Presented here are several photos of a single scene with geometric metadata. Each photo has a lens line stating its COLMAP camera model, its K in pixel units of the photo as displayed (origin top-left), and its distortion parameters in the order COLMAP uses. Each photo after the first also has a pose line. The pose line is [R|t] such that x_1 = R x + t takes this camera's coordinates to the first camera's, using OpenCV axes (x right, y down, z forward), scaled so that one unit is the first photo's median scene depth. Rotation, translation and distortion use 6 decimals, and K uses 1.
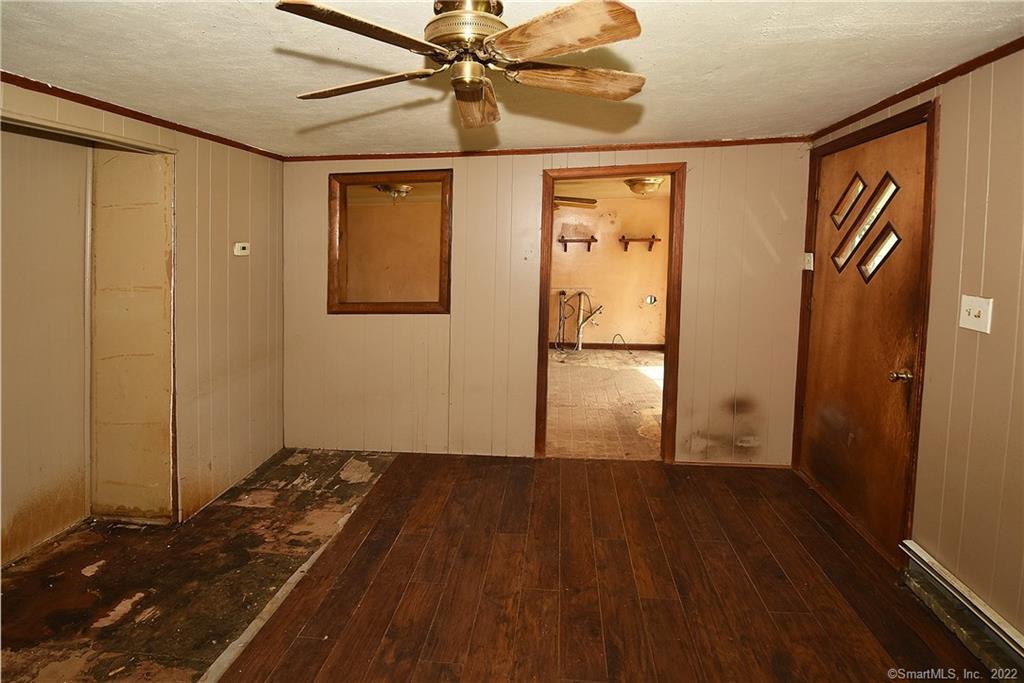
lens RADIAL K [[503.5, 0, 521.9], [0, 503.5, 248.7], [0, 0, 1]] dist [0.002058, -0.000454]
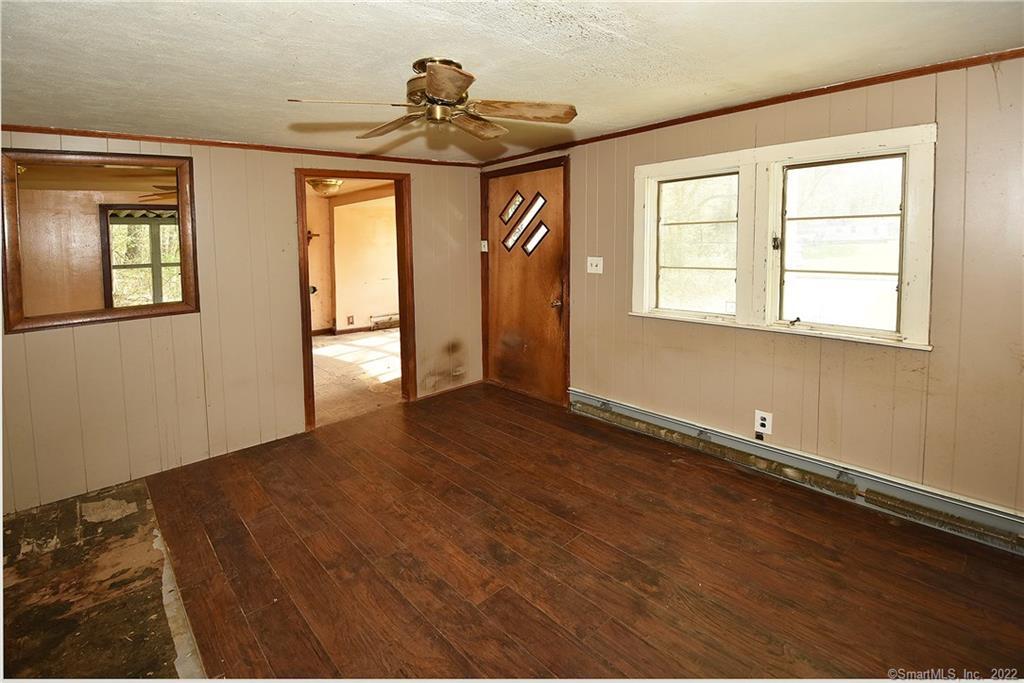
lens RADIAL K [[465.0, 0, 517.6], [0, 465.0, 256.8], [0, 0, 1]] dist [0.002471, -0.006623]
pose [[0.670184, -0.043415, 0.740924, -0.482951], [0.027423, 0.999055, 0.033735, 0.014974], [-0.741688, -0.002290, 0.670741, -0.027825]]
